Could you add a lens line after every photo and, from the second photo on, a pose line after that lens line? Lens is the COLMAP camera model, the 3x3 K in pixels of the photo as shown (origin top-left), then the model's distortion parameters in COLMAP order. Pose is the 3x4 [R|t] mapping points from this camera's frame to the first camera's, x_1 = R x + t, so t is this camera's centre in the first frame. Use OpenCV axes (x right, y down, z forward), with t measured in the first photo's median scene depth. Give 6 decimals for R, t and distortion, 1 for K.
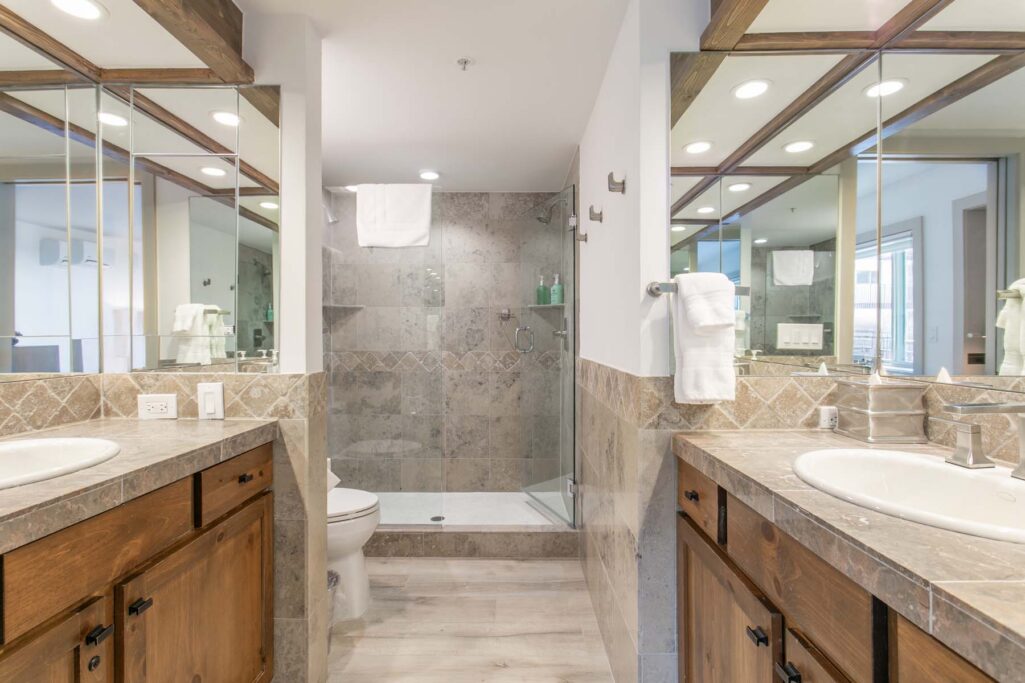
lens RADIAL K [[500.0, 0, 500.8], [0, 500.0, 343.7], [0, 0, 1]] dist [0.001961, 0.000480]
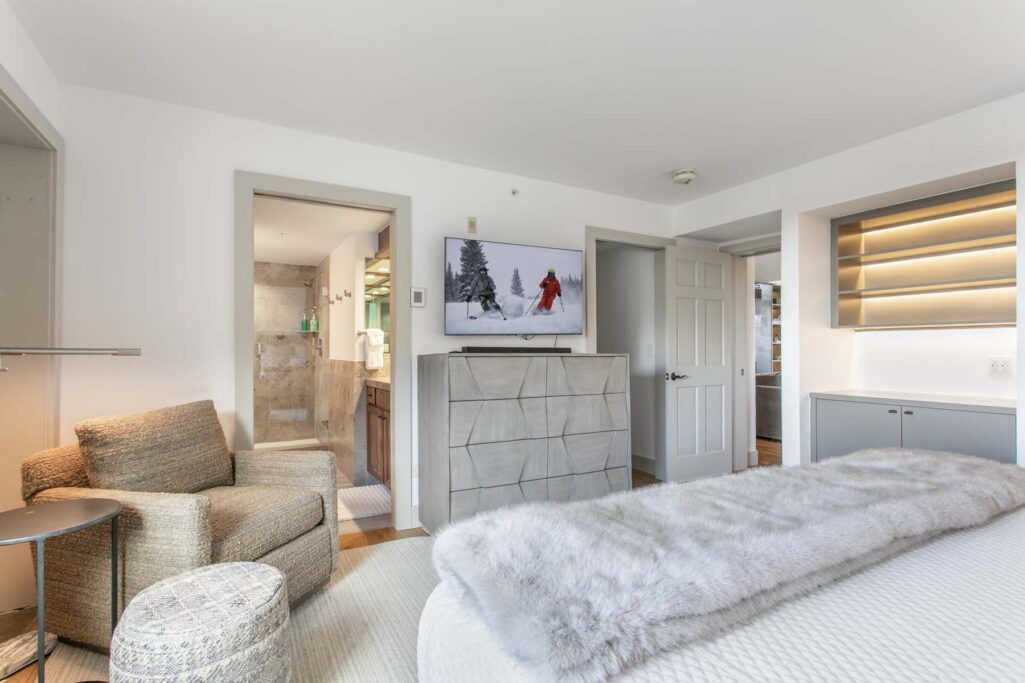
lens RADIAL K [[500.0, 0, 500.8], [0, 500.0, 343.7], [0, 0, 1]] dist [0.001961, 0.000480]
pose [[0.867259, 0.009029, 0.497776, -0.415556], [0.005540, 0.999599, -0.027783, 0.042404], [-0.497827, 0.026853, 0.866861, -1.846855]]
